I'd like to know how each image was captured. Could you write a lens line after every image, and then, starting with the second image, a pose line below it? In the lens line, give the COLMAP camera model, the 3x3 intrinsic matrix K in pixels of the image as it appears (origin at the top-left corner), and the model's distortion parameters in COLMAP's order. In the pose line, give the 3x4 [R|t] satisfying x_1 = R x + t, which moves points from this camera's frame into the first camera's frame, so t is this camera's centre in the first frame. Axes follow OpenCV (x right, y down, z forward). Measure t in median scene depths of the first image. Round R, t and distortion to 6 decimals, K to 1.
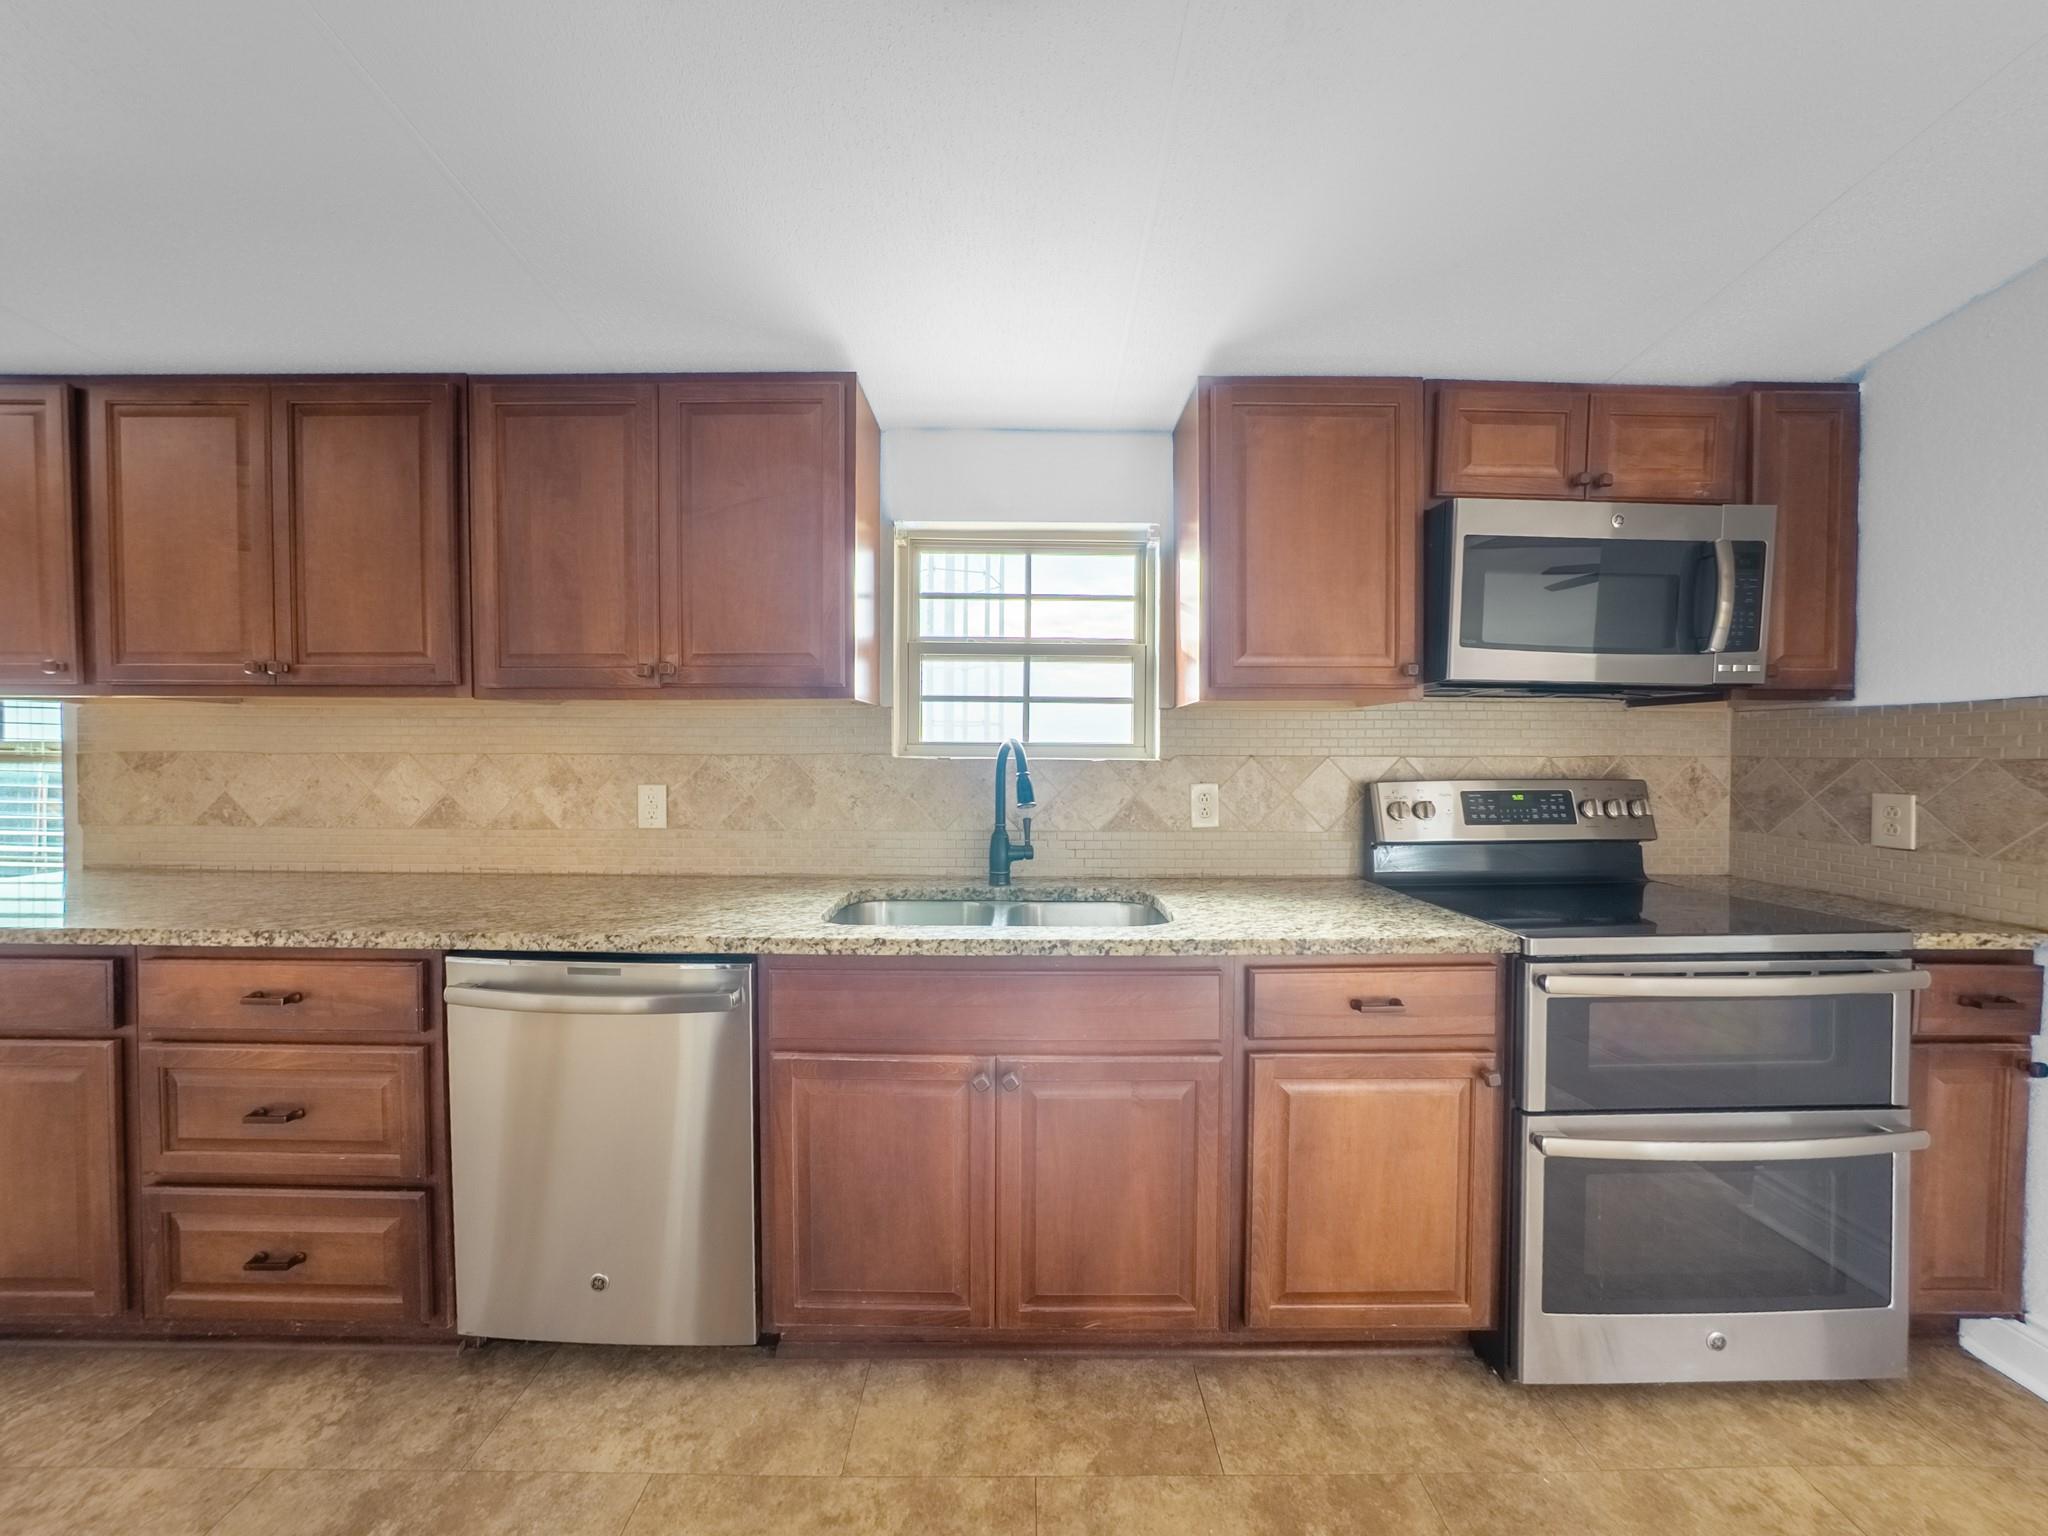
lens RADIAL K [[689.7, 0, 1026.9], [0, 689.7, 764.8], [0, 0, 1]] dist [-0.025992, 0.004746]
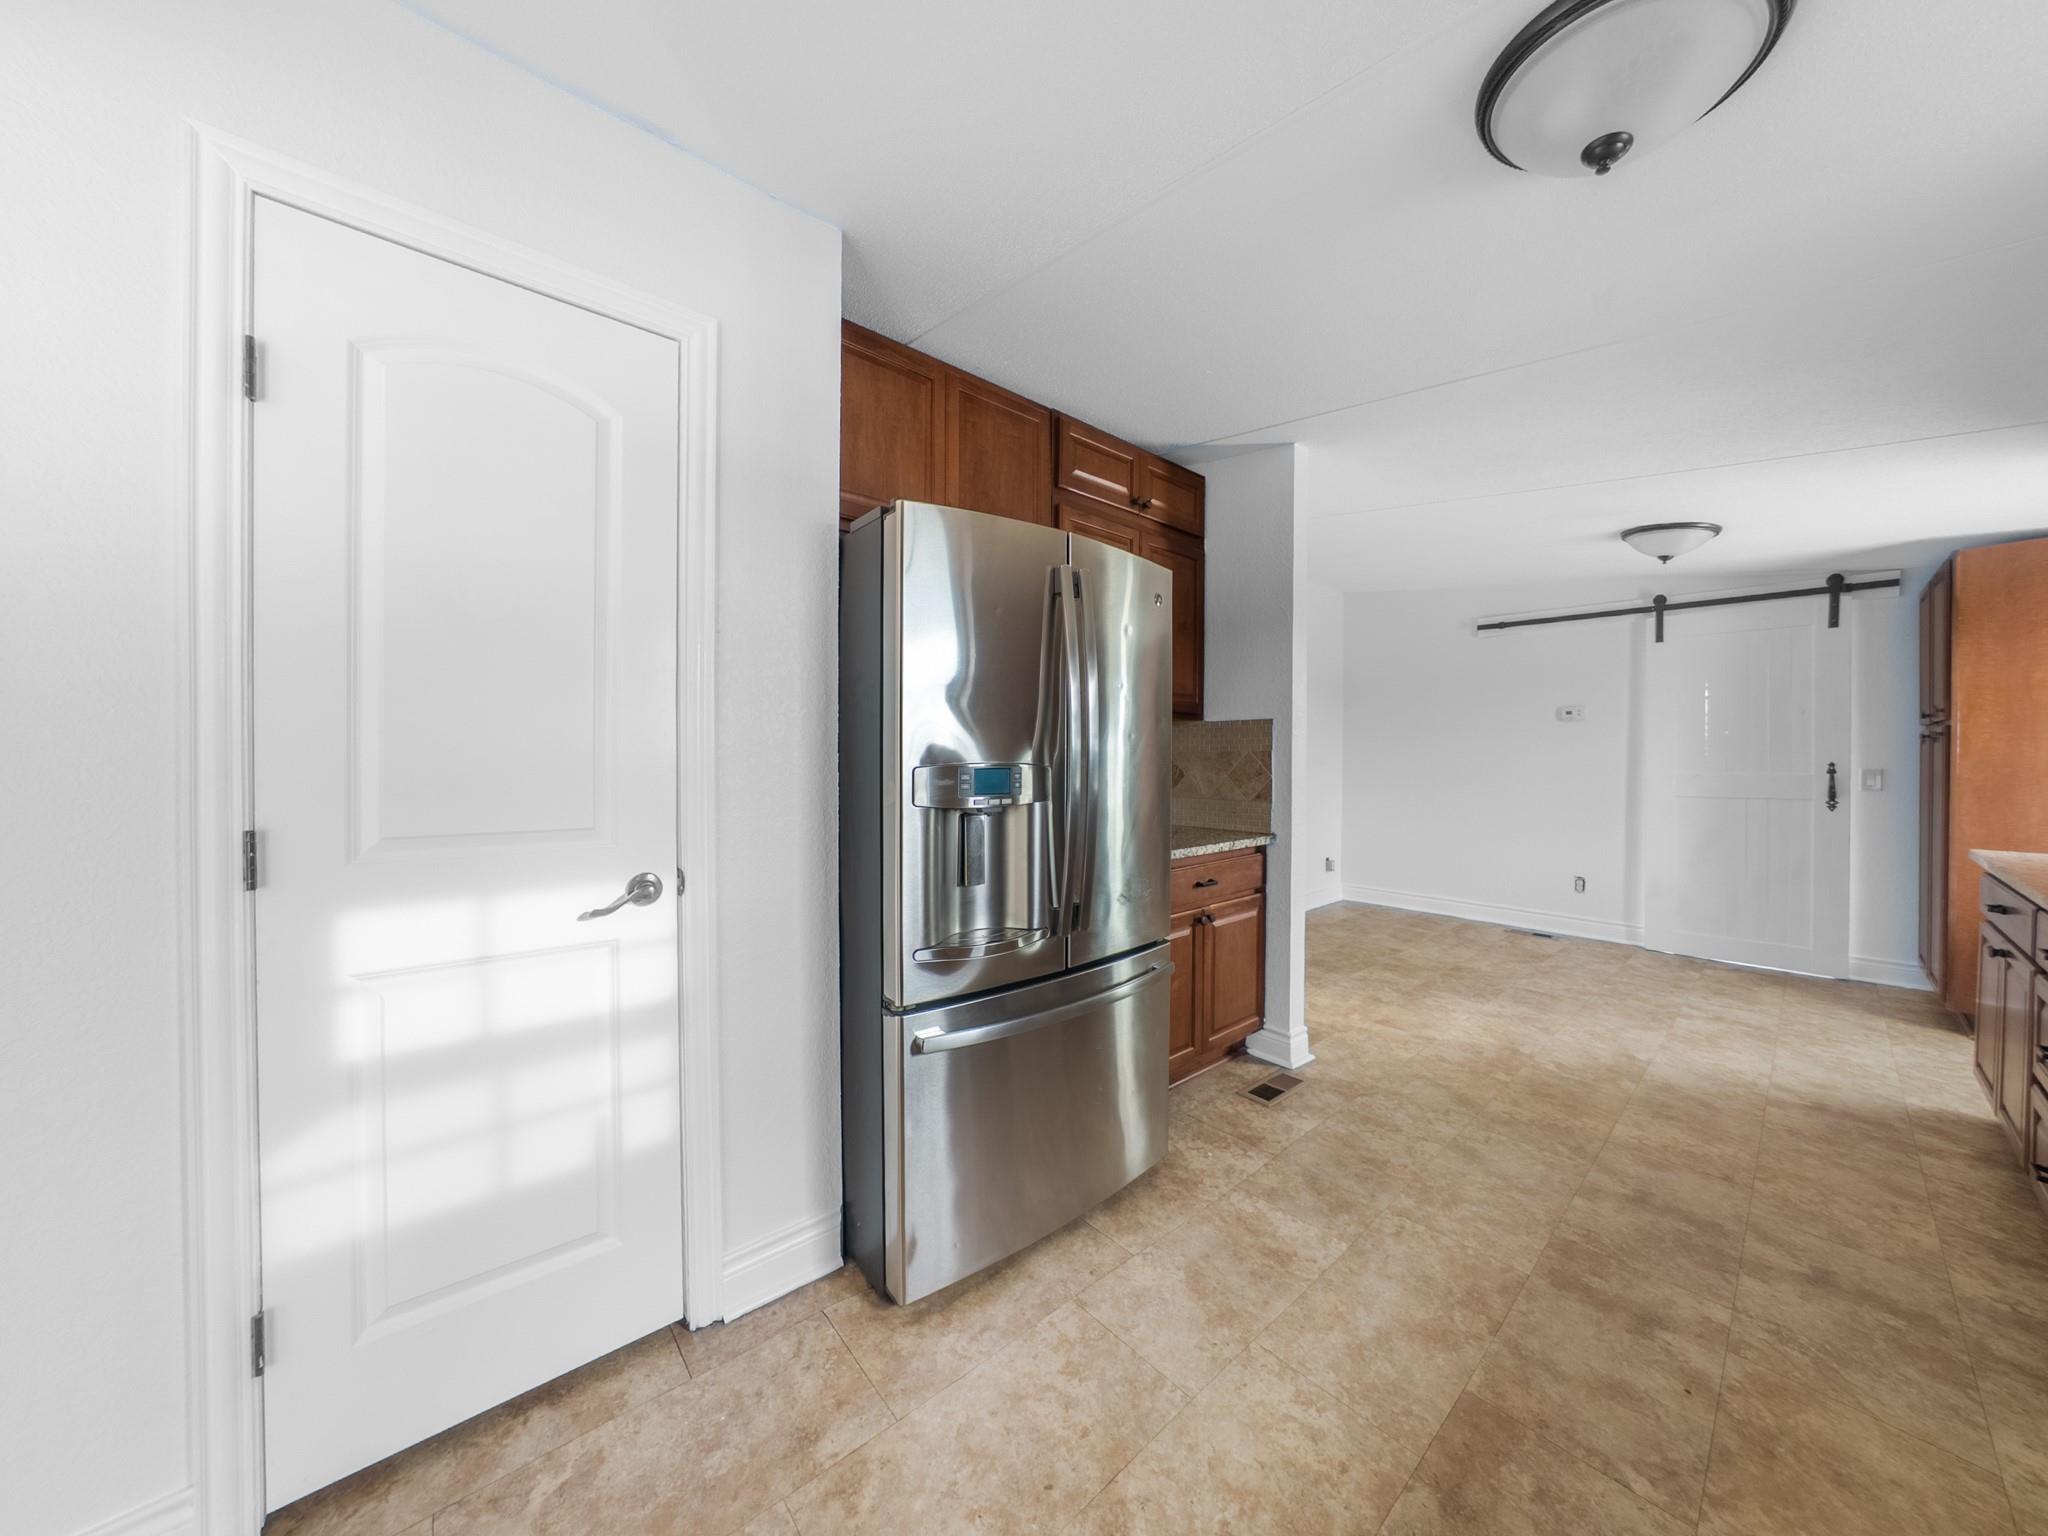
lens RADIAL K [[689.7, 0, 1026.9], [0, 689.7, 764.8], [0, 0, 1]] dist [-0.025992, 0.004746]
pose [[-0.762433, 0.001386, -0.647065, 0.838689], [-0.011780, 0.999802, 0.016022, 0.009312], [0.646959, 0.019838, -0.762266, 0.577417]]
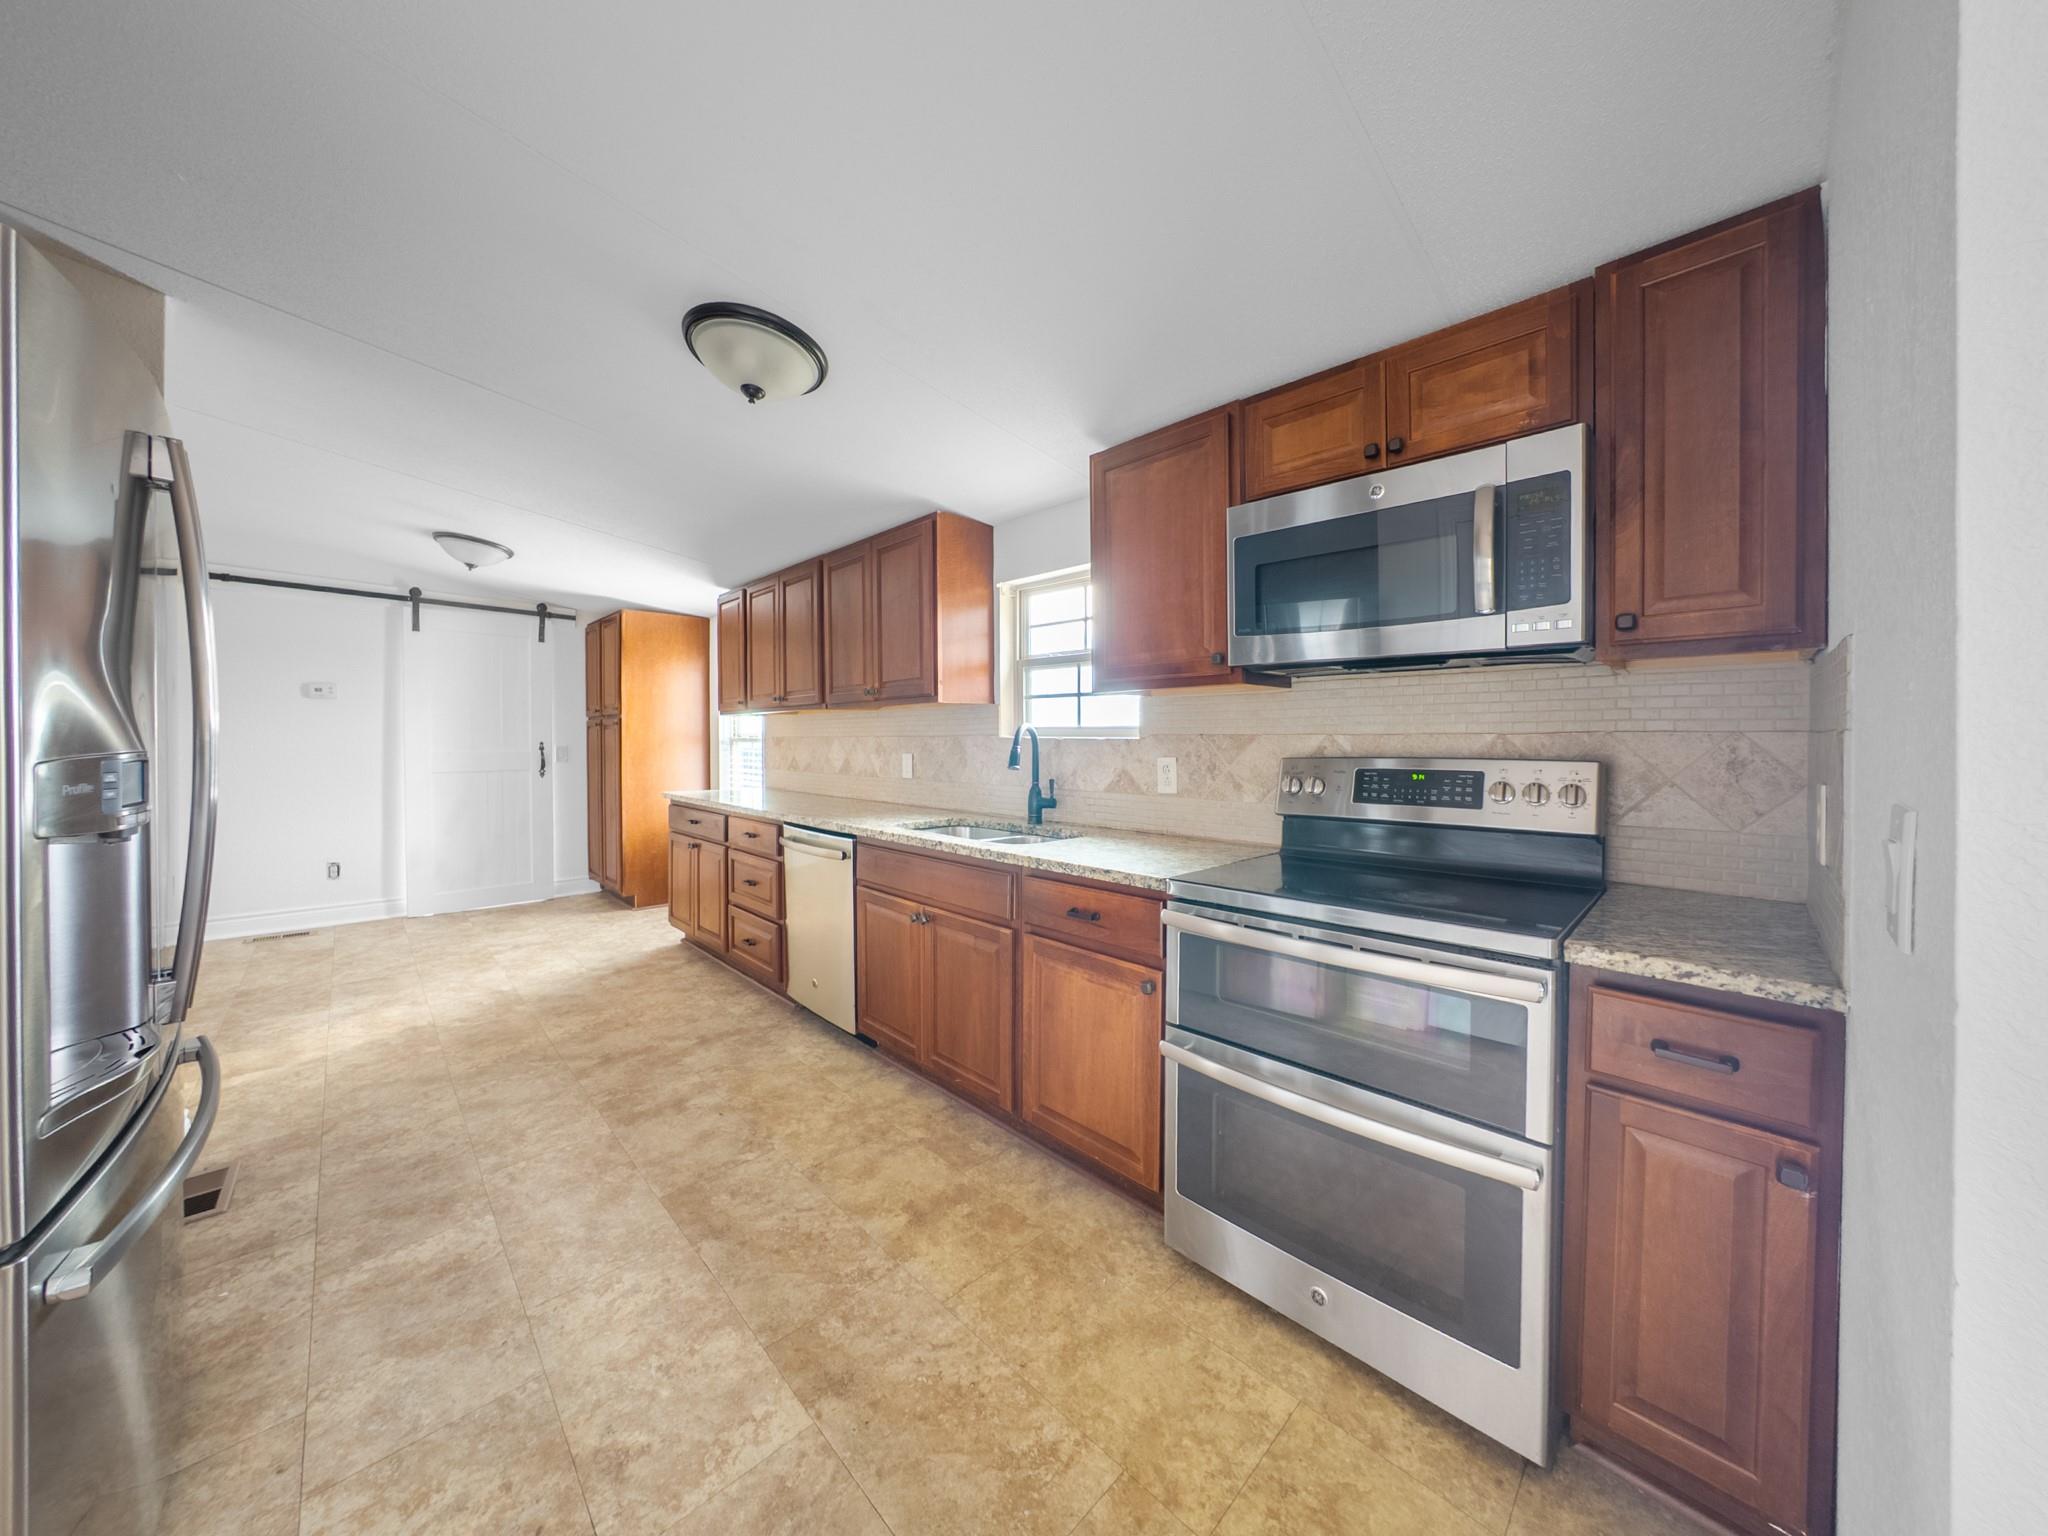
lens RADIAL K [[705.0, 0, 1031.7], [0, 705.0, 748.2], [0, 0, 1]] dist [-0.023281, 0.004849]
pose [[0.701565, 0.006654, -0.712574, 1.168847], [-0.008544, 0.999963, 0.000926, 0.013376], [0.712554, 0.005438, 0.701596, -0.058864]]
